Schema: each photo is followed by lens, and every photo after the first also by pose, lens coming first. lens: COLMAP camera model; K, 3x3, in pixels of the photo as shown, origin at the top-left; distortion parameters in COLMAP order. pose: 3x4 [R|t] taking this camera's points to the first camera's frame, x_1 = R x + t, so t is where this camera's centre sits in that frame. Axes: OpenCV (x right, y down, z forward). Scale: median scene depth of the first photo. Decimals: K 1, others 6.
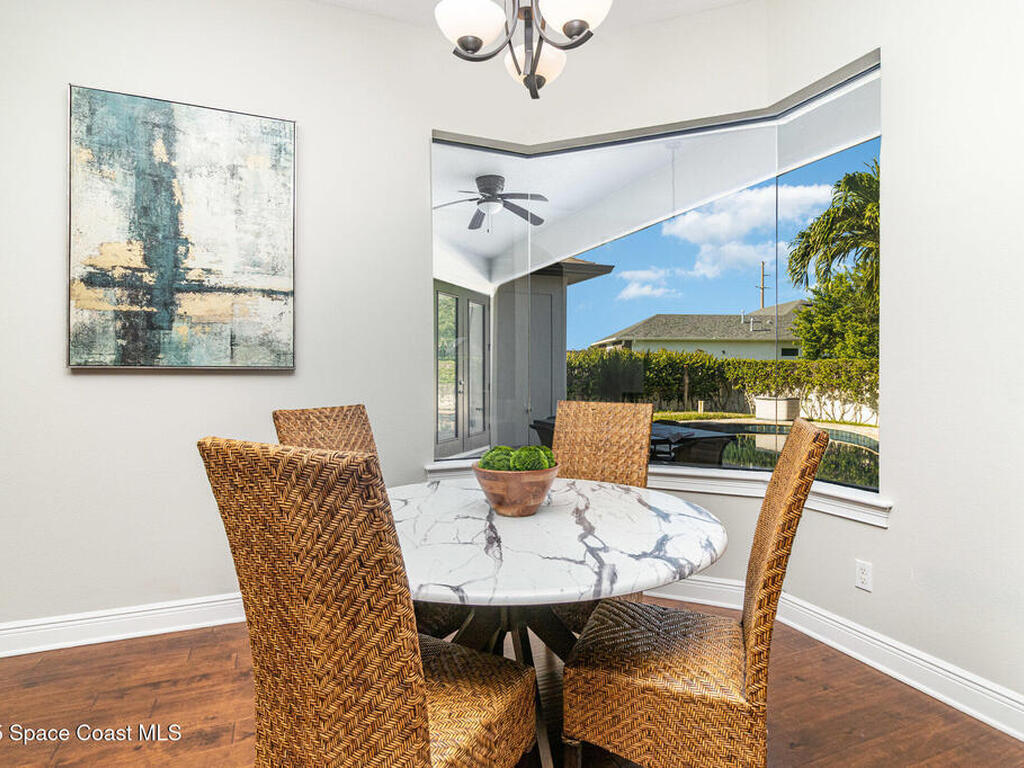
lens RADIAL K [[570.7, 0, 514.4], [0, 570.7, 381.3], [0, 0, 1]] dist [-0.003666, -0.001549]
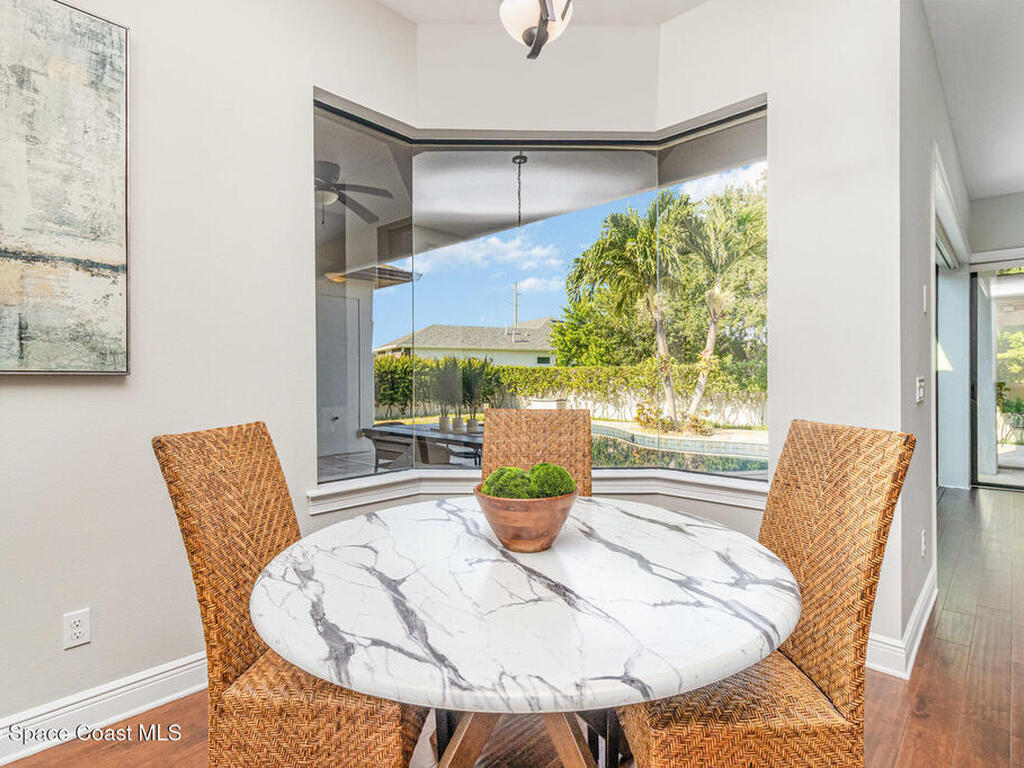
lens RADIAL K [[529.4, 0, 506.0], [0, 529.4, 380.1], [0, 0, 1]] dist [-0.001137, 0.001484]
pose [[0.909973, -0.006238, 0.414620, -0.233408], [0.011281, 0.999889, -0.009715, -0.003202], [-0.414513, 0.013518, 0.909943, 0.206270]]
